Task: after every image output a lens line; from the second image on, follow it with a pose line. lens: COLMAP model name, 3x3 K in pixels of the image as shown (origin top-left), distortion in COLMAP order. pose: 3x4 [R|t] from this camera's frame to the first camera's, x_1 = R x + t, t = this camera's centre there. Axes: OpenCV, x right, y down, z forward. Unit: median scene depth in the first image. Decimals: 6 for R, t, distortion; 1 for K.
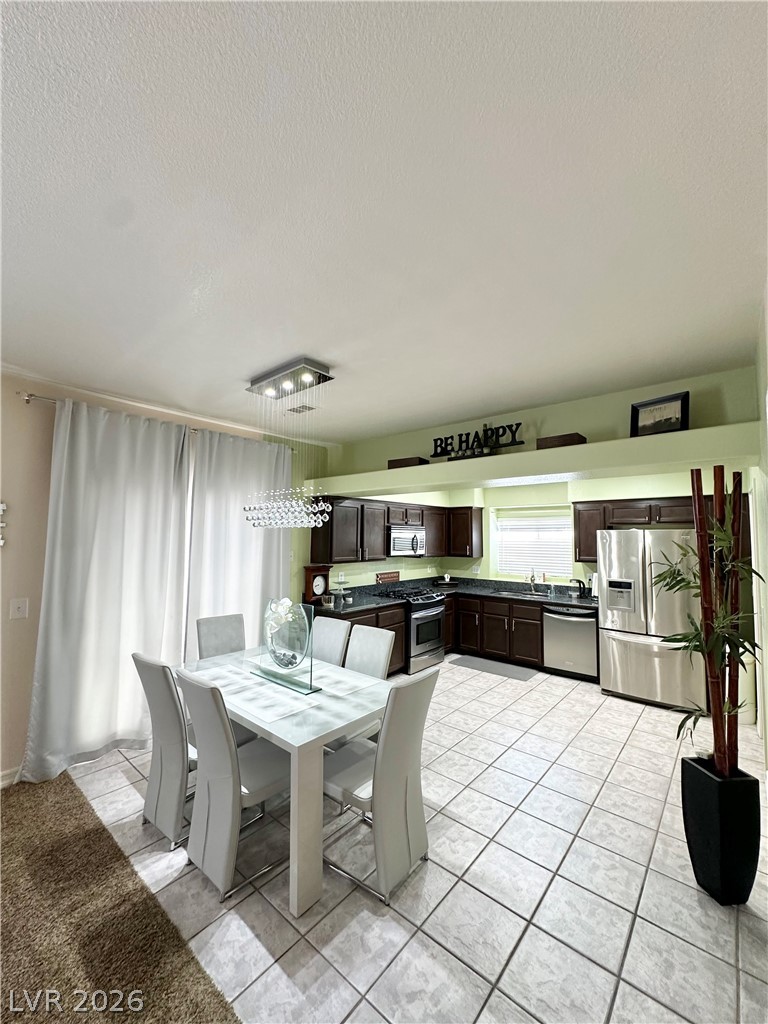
lens RADIAL K [[411.2, 0, 387.2], [0, 411.2, 507.2], [0, 0, 1]] dist [-0.006873, 0.001313]
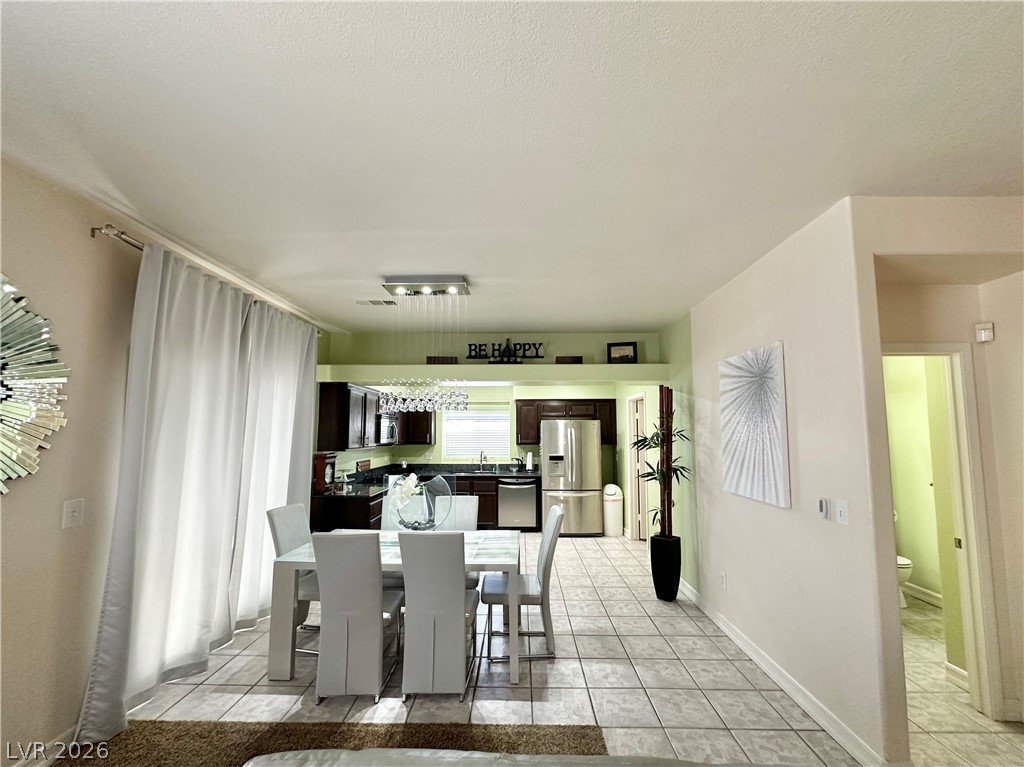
lens RADIAL K [[411.2, 0, 520.5], [0, 411.2, 394.0], [0, 0, 1]] dist [-0.006873, 0.001313]
pose [[0.770930, 0.053083, 0.634704, -0.448890], [-0.040092, 0.998589, -0.034820, 0.017441], [-0.635657, 0.001398, 0.771970, -0.042449]]
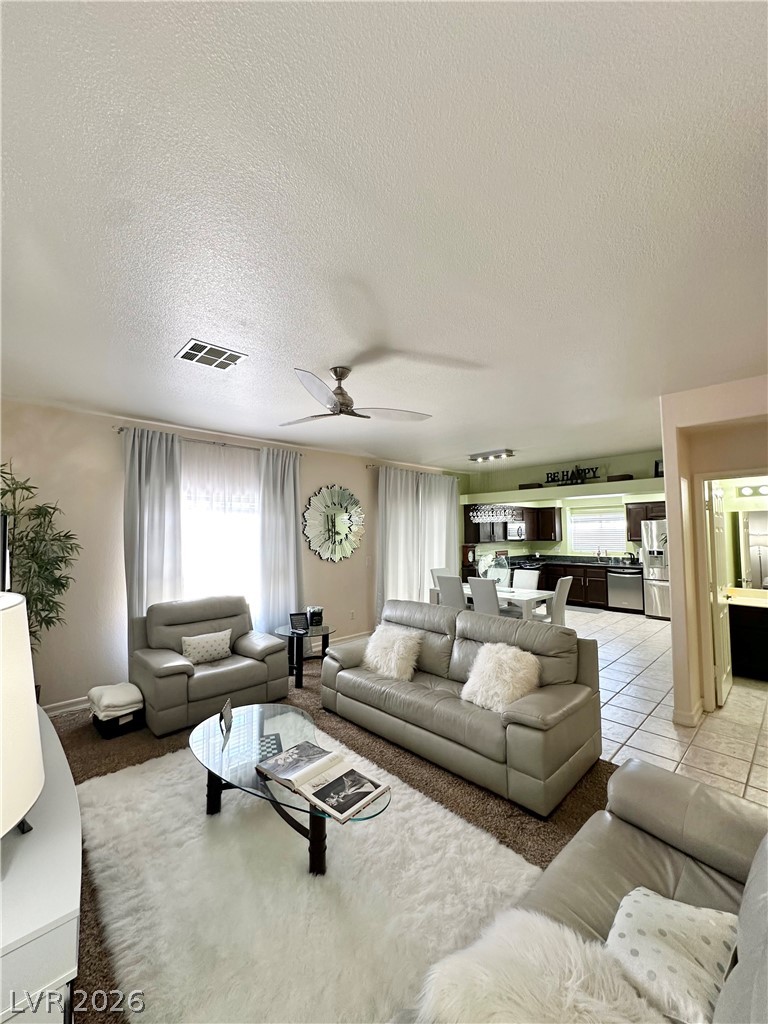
lens RADIAL K [[411.2, 0, 389.2], [0, 411.2, 509.1], [0, 0, 1]] dist [-0.006873, 0.001313]
pose [[0.995394, -0.023134, -0.093039, -0.347470], [0.024567, 0.999596, 0.014283, -0.040230], [0.092671, -0.016503, 0.995560, -0.743972]]
